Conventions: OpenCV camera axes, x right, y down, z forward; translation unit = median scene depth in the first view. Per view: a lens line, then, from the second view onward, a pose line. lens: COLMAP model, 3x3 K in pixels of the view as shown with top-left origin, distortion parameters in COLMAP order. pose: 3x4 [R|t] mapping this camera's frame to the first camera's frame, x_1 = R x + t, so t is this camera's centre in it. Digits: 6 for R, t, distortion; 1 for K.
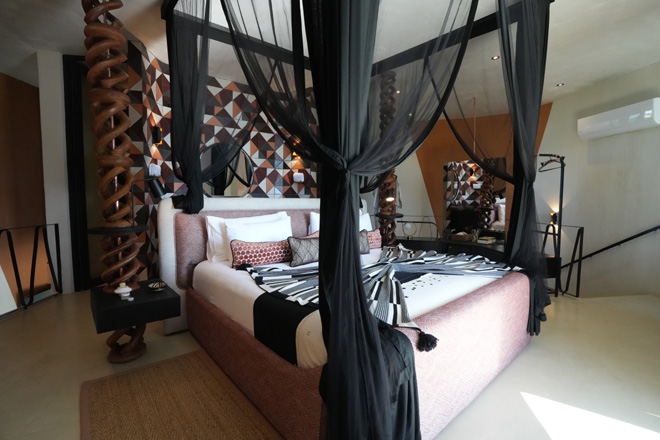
lens RADIAL K [[309.8, 0, 333.9], [0, 309.8, 222.7], [0, 0, 1]] dist [-0.047355, 0.011789]
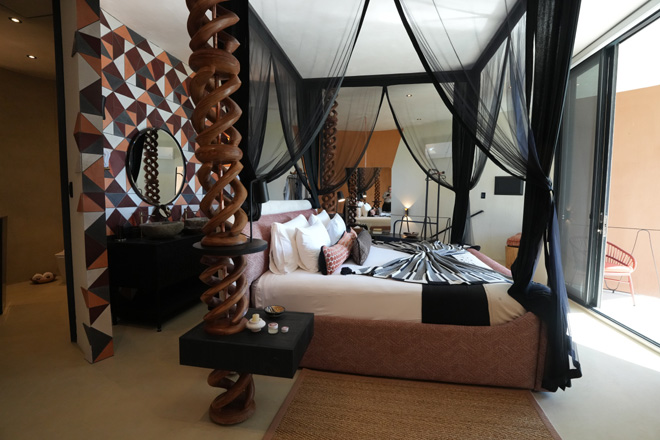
lens RADIAL K [[309.8, 0, 330.8], [0, 309.8, 223.2], [0, 0, 1]] dist [-0.047355, 0.011789]
pose [[0.771038, -0.051705, 0.634686, -0.529612], [0.046012, 0.998617, 0.025455, -0.021321], [-0.635124, 0.009576, 0.772350, 0.138128]]
